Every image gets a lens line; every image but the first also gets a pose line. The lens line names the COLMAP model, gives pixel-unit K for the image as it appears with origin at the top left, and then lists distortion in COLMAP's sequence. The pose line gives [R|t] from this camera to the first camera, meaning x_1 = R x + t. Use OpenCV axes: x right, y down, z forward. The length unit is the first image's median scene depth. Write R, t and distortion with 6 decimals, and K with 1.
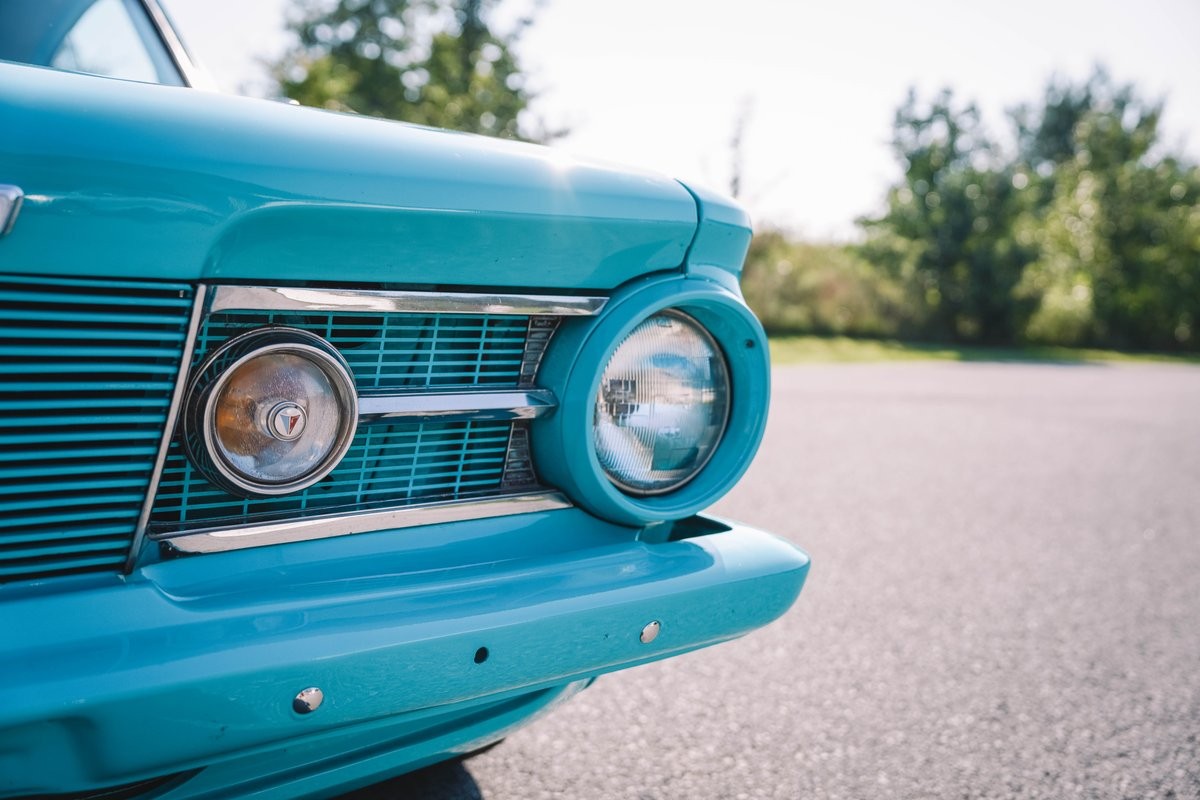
lens RADIAL K [[1226.1, 0, 600.0], [0, 1226.1, 400.0], [0, 0, 1]] dist [-0.004498, -0.003086]
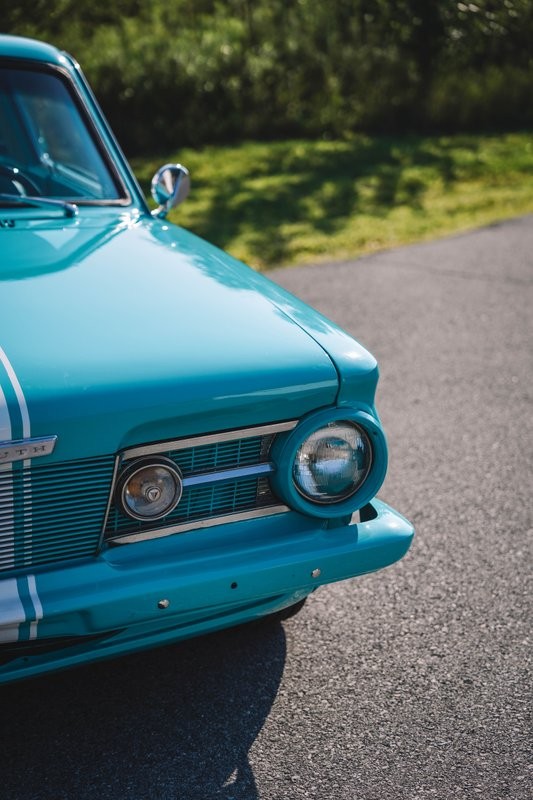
lens RADIAL K [[1501.2, 0, 266.5], [0, 1501.2, 400.0], [0, 0, 1]] dist [0.203333, 0.004034]
pose [[0.972121, -0.001116, -0.234477, 0.562078], [0.037159, 0.988085, 0.149358, -0.506583], [0.231517, -0.153907, 0.960579, -1.522981]]
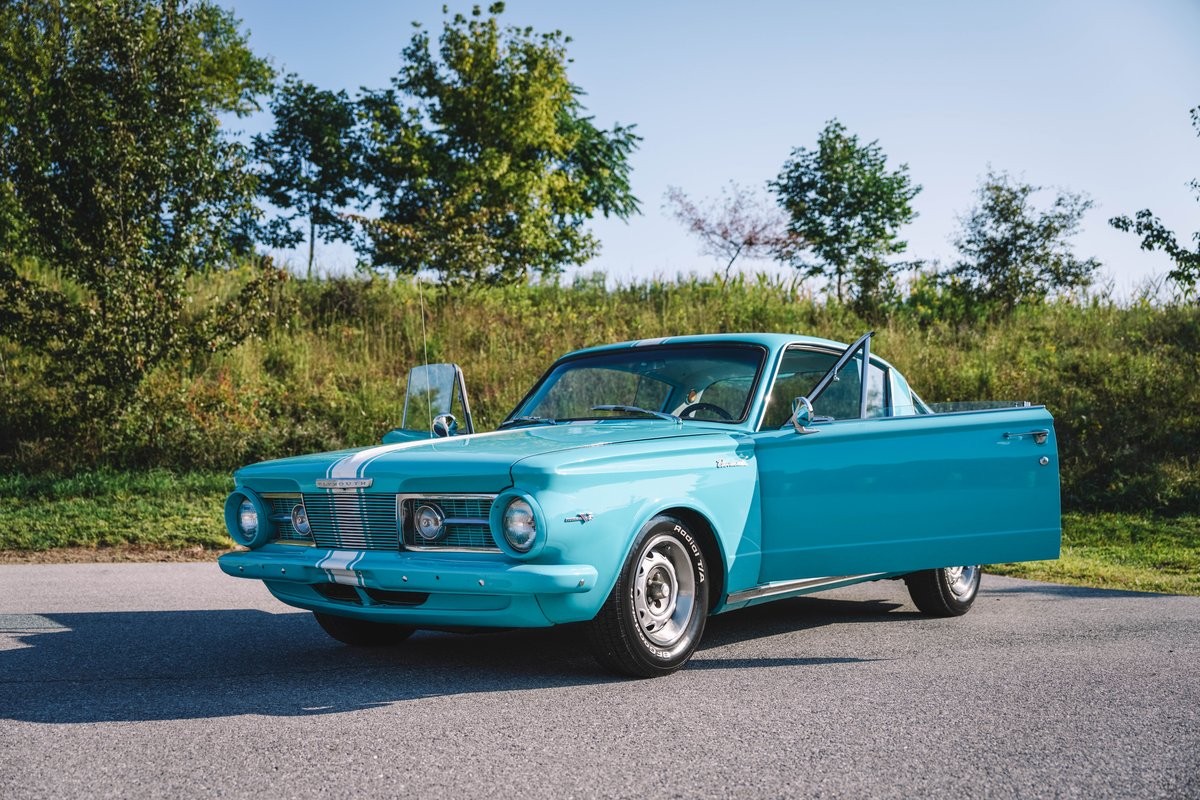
lens RADIAL K [[1239.3, 0, 600.0], [0, 1239.3, 400.0], [0, 0, 1]] dist [0.002387, 0.139701]
pose [[0.311801, -0.095019, -0.945384, 3.562933], [-0.064143, 0.990612, -0.120721, 0.064738], [0.947980, 0.098281, 0.302779, 0.128694]]
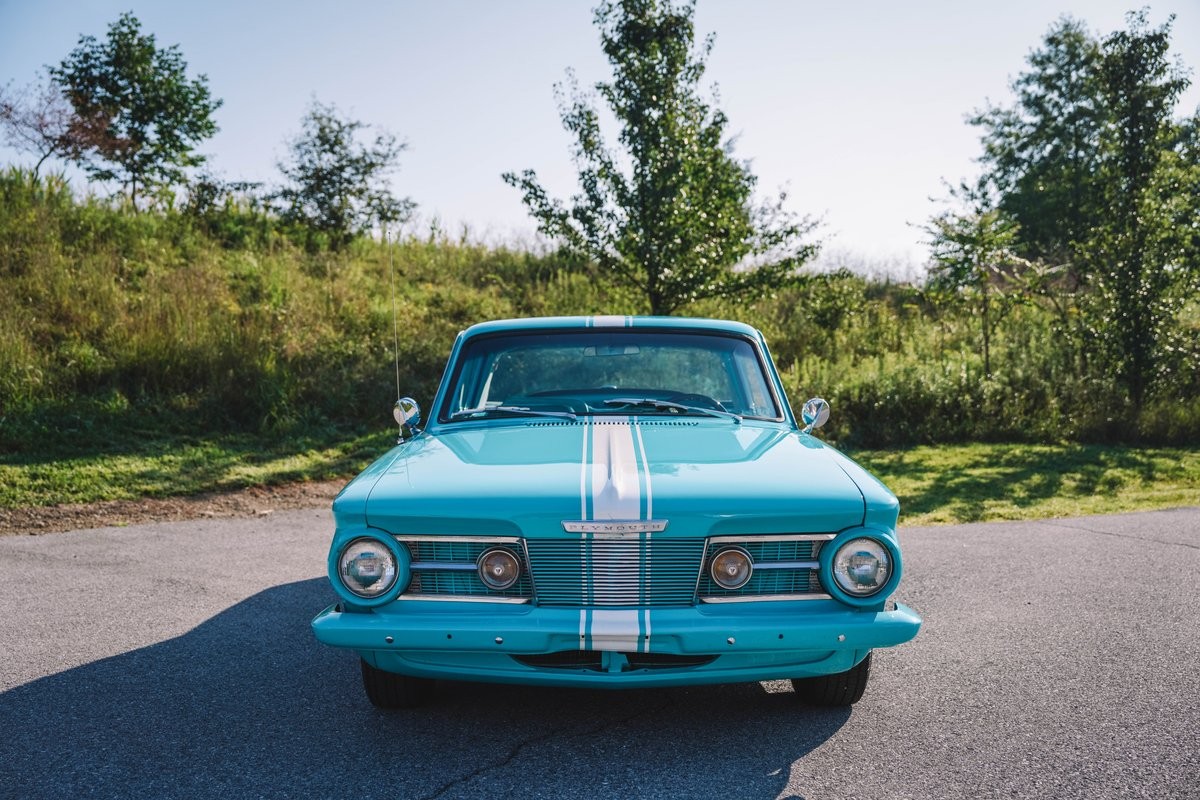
lens RADIAL K [[1193.1, 0, 600.0], [0, 1193.1, 400.0], [0, 0, 1]] dist [0.001925, 0.093629]
pose [[0.834741, -0.025878, -0.550035, 1.199572], [-0.016378, 0.997286, -0.071777, -0.195054], [0.550399, 0.068924, 0.832052, -1.944362]]
